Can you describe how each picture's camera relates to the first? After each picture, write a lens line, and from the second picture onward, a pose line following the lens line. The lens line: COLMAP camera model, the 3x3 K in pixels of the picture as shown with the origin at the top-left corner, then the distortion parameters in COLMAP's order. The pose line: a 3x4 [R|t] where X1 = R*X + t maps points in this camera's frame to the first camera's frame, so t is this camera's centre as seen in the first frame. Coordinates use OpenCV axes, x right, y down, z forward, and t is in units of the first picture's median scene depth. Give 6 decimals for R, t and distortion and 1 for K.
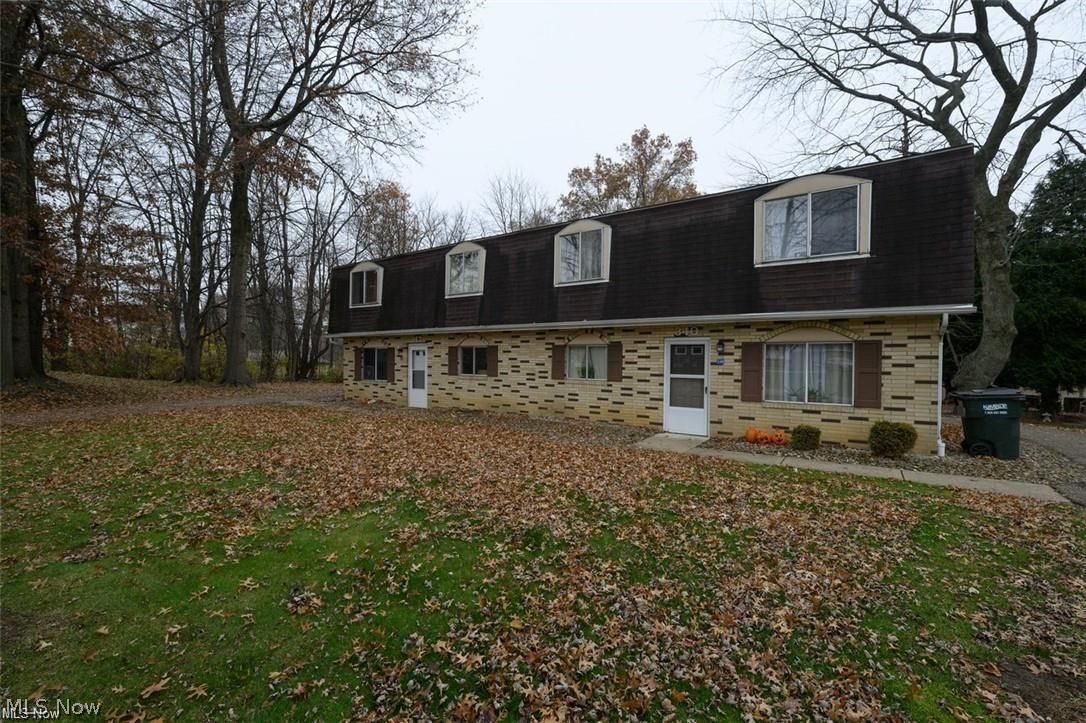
lens RADIAL K [[463.0, 0, 544.9], [0, 463.0, 364.4], [0, 0, 1]] dist [0.000840, -0.000444]
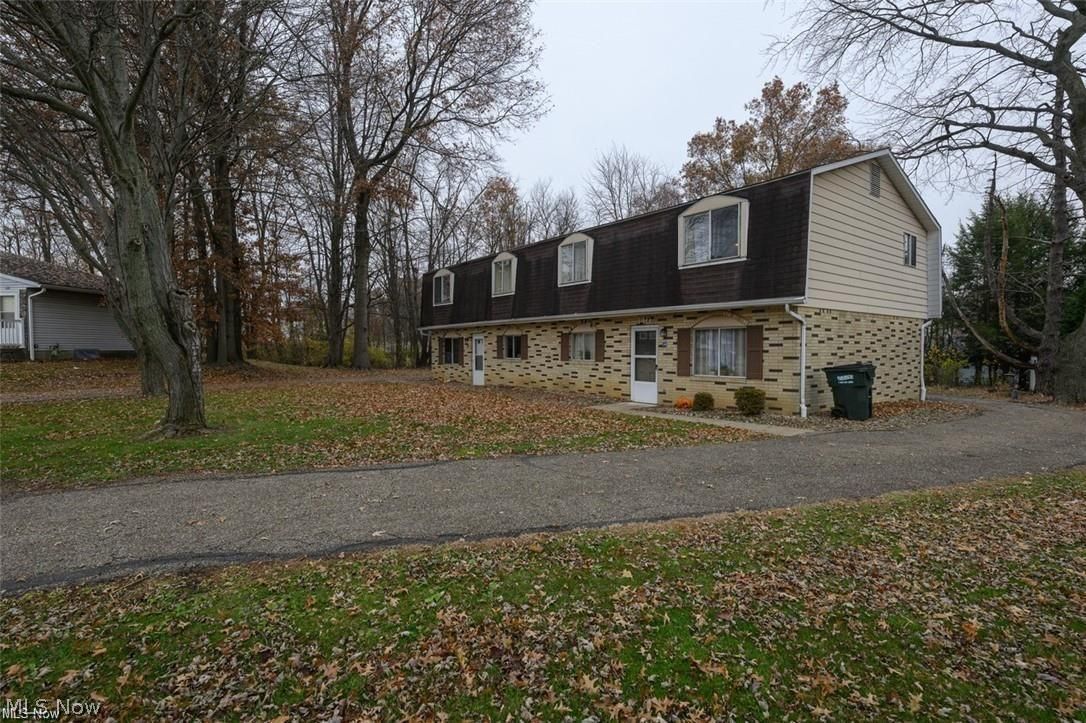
lens RADIAL K [[530.2, 0, 541.2], [0, 530.2, 361.6], [0, 0, 1]] dist [0.002816, -0.002800]
pose [[0.951766, -0.003247, -0.306809, 0.359060], [0.007505, 0.999891, 0.012700, 0.014434], [0.306734, -0.014390, 0.951686, -0.332603]]
